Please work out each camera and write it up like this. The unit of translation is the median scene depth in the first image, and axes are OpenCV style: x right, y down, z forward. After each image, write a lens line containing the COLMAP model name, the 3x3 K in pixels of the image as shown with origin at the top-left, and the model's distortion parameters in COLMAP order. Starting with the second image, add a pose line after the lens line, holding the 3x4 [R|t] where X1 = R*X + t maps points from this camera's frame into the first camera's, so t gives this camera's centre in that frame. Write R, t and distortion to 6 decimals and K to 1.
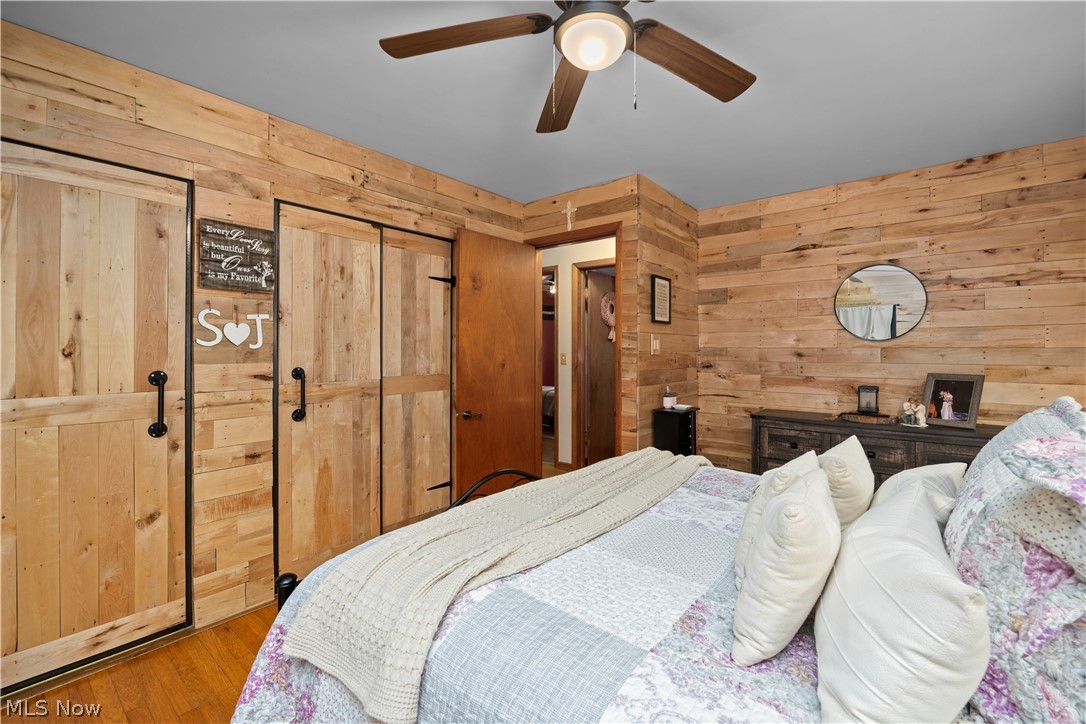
lens RADIAL K [[469.6, 0, 543.2], [0, 469.6, 352.1], [0, 0, 1]] dist [-0.003282, -0.000255]
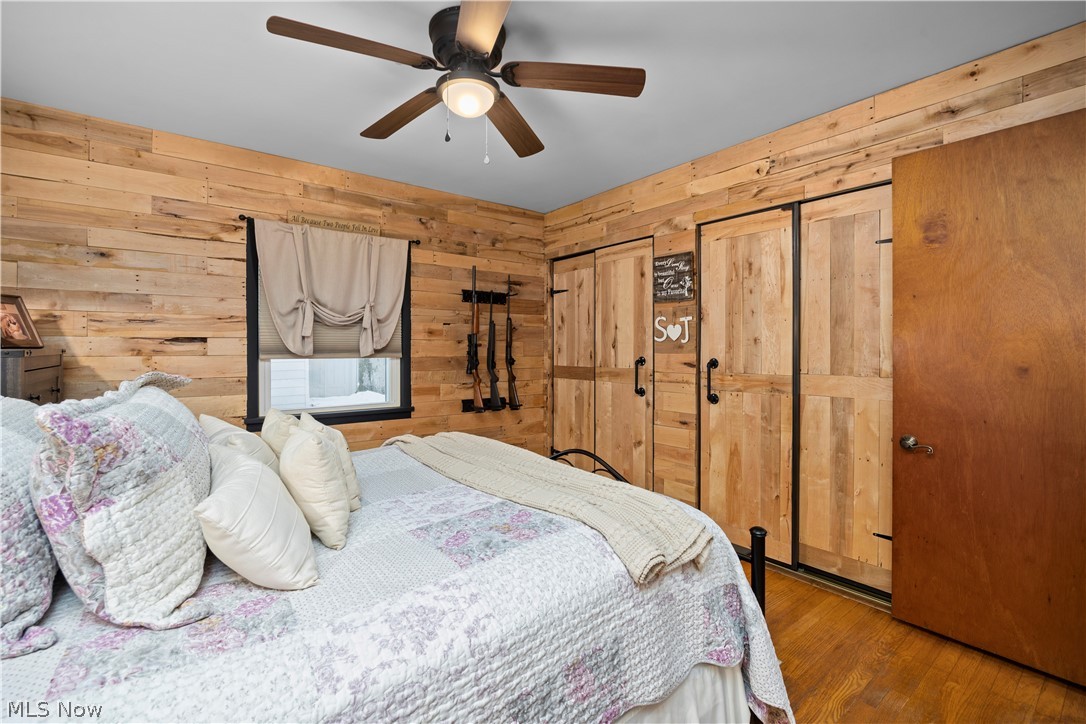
lens RADIAL K [[480.1, 0, 543.2], [0, 480.1, 356.6], [0, 0, 1]] dist [-0.016772, 0.000302]
pose [[-0.225446, 0.016656, -0.974113, 0.804826], [-0.006838, 0.999802, 0.018678, 0.008785], [0.974232, 0.010872, -0.225287, 0.908958]]
